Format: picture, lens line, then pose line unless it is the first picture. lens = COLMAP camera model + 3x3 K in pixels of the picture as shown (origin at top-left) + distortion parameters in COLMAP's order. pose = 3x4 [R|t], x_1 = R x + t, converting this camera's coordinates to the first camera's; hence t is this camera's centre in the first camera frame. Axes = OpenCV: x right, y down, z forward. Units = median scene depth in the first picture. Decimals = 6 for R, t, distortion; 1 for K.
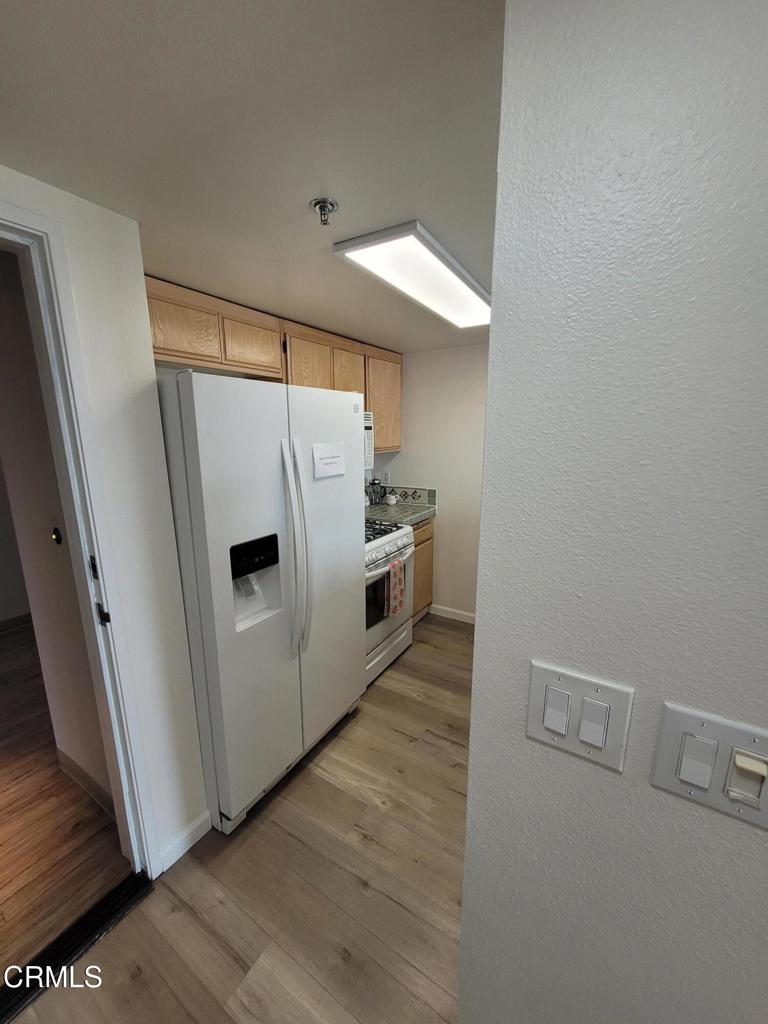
lens RADIAL K [[400.3, 0, 382.9], [0, 400.3, 509.2], [0, 0, 1]] dist [-0.002149, 0.000295]
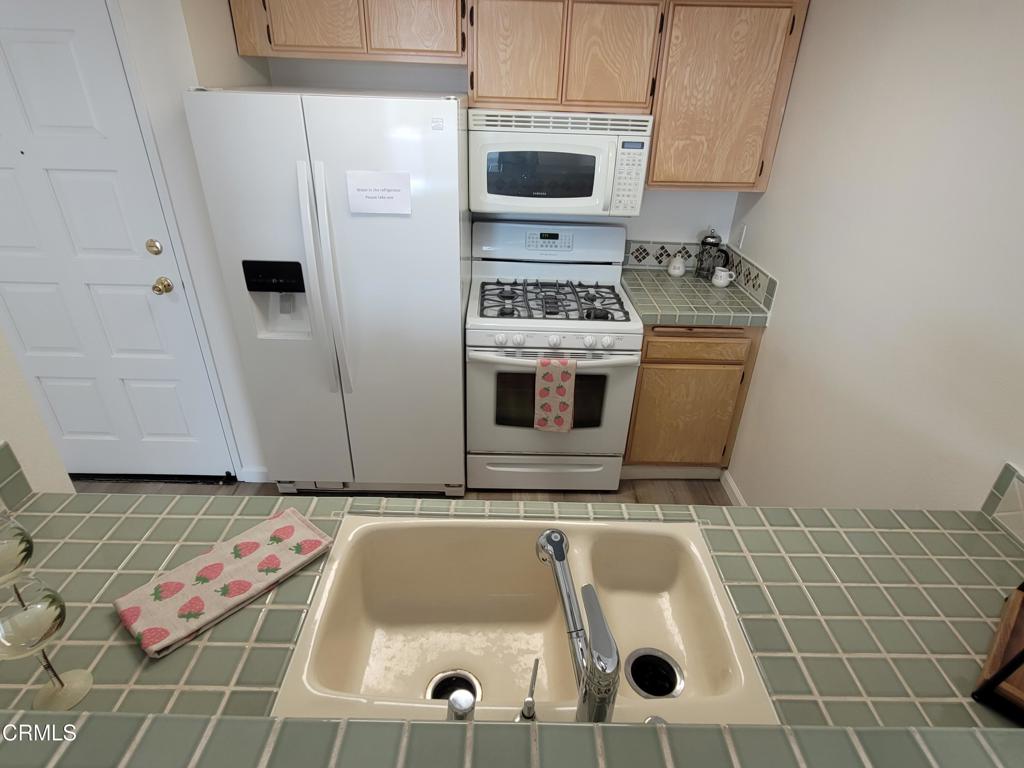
lens RADIAL K [[559.6, 0, 512.9], [0, 559.6, 388.7], [0, 0, 1]] dist [0.002966, -0.000470]
pose [[0.534491, 0.429329, -0.728009, 0.969493], [-0.195483, 0.900812, 0.387716, -0.249453], [0.822257, -0.064917, 0.565402, 0.538734]]
